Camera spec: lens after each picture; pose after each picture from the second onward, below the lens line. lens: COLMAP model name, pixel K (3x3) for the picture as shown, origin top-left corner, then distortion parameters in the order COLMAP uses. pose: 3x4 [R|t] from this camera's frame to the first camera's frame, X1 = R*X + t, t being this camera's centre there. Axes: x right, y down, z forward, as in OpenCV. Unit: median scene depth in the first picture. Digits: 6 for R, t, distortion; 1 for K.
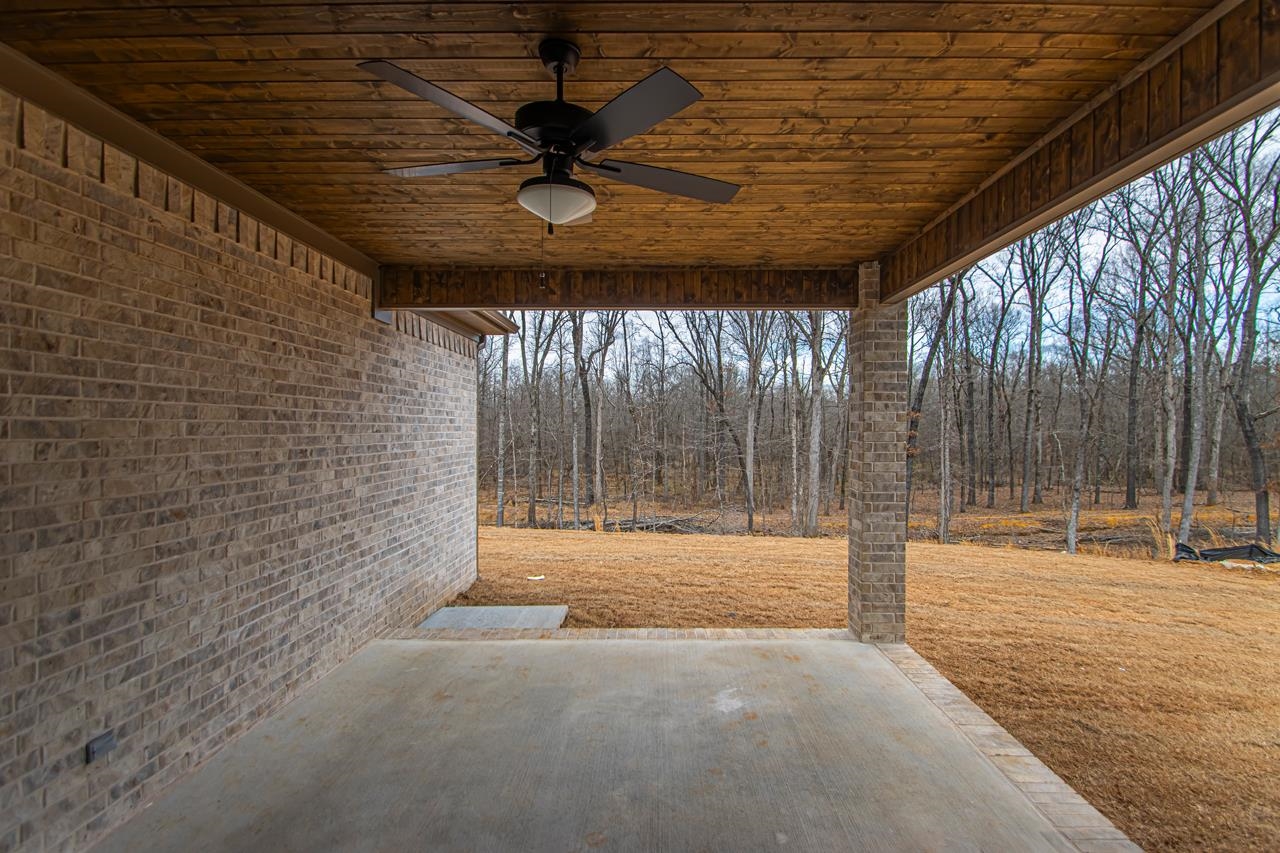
lens RADIAL K [[600.1, 0, 655.1], [0, 600.1, 432.0], [0, 0, 1]] dist [0.012276, -0.014235]
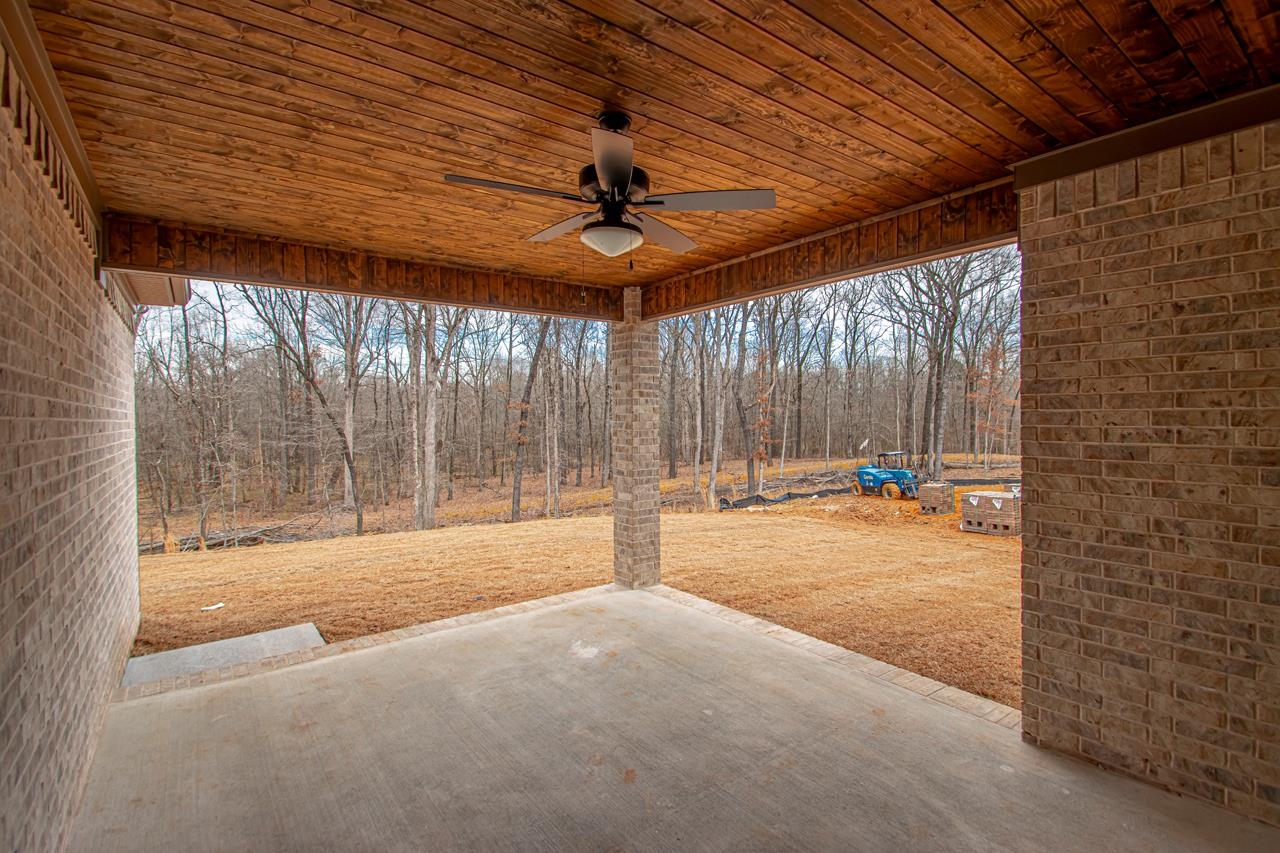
lens RADIAL K [[596.6, 0, 650.7], [0, 596.6, 426.4], [0, 0, 1]] dist [0.014982, -0.017572]
pose [[0.792125, -0.019714, 0.610040, -0.358313], [0.015671, 0.999806, 0.011961, -0.004783], [-0.610157, 0.000086, 0.792280, -0.010736]]
